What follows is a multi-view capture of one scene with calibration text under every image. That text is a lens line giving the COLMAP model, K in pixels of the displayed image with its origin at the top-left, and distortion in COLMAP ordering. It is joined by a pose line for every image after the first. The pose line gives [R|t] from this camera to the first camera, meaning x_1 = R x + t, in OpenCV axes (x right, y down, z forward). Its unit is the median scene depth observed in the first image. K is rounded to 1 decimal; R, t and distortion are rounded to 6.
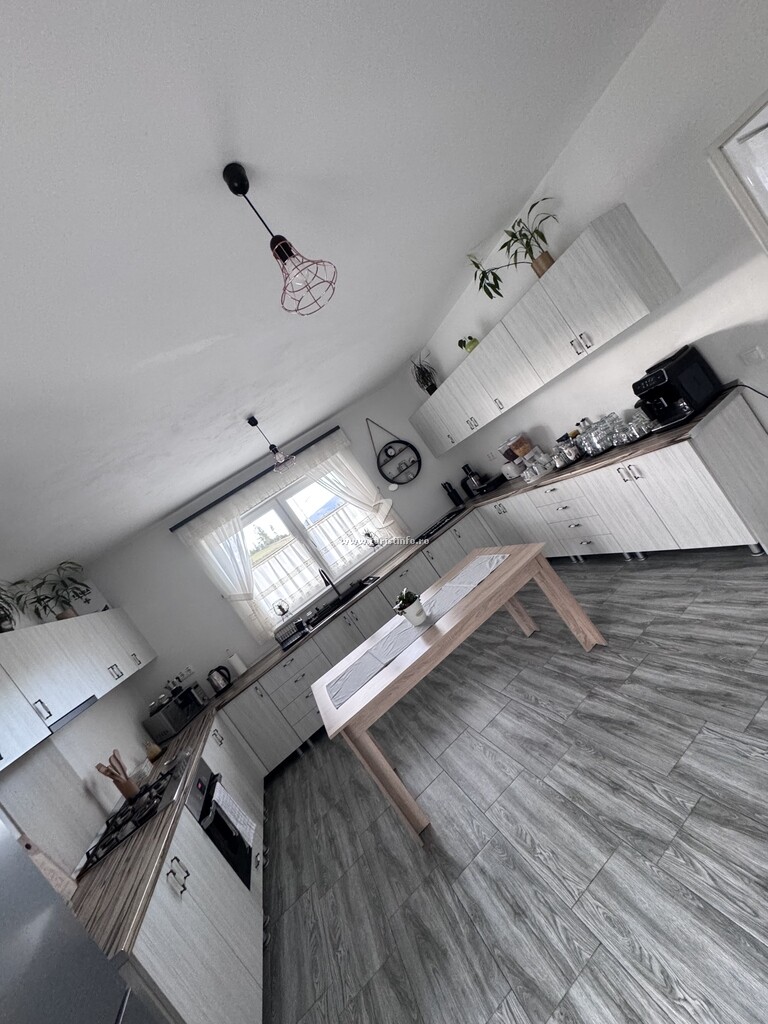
lens RADIAL K [[413.5, 0, 384.0], [0, 413.5, 512.0], [0, 0, 1]] dist [-0.000421, 0.006600]
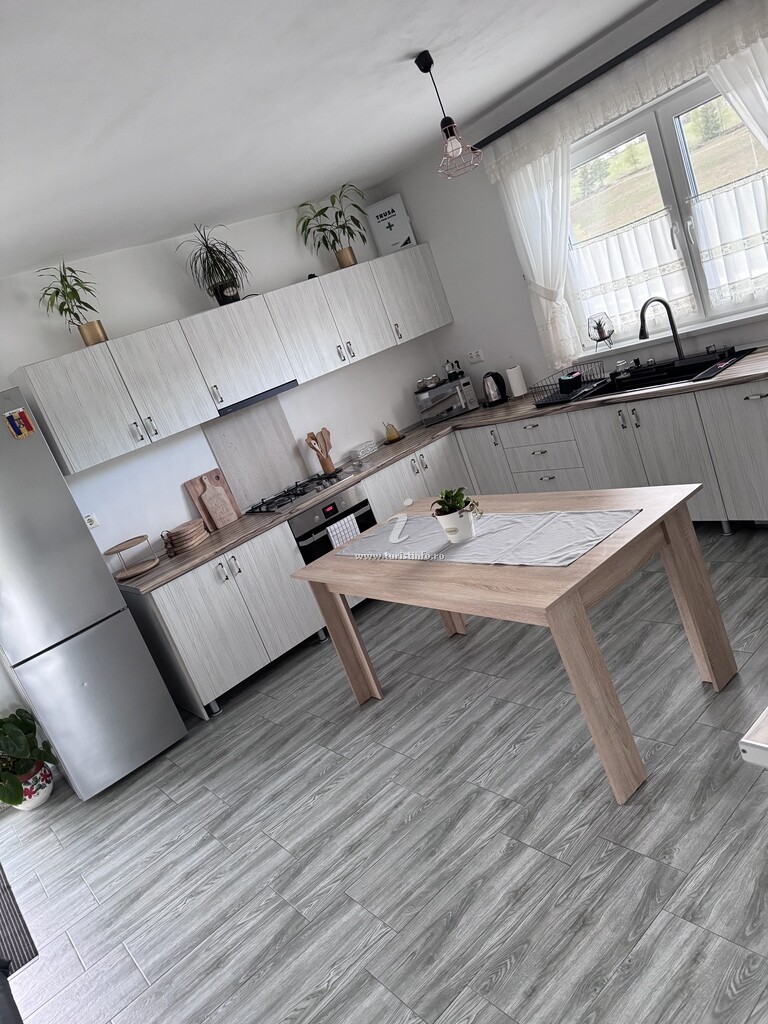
lens RADIAL K [[718.5, 0, 376.9], [0, 718.5, 513.0], [0, 0, 1]] dist [0.076387, -0.042192]
pose [[0.447644, 0.626030, -0.638515, 0.996747], [0.069774, 0.687423, 0.722898, -0.822105], [0.891485, -0.368153, 0.264040, 0.802363]]
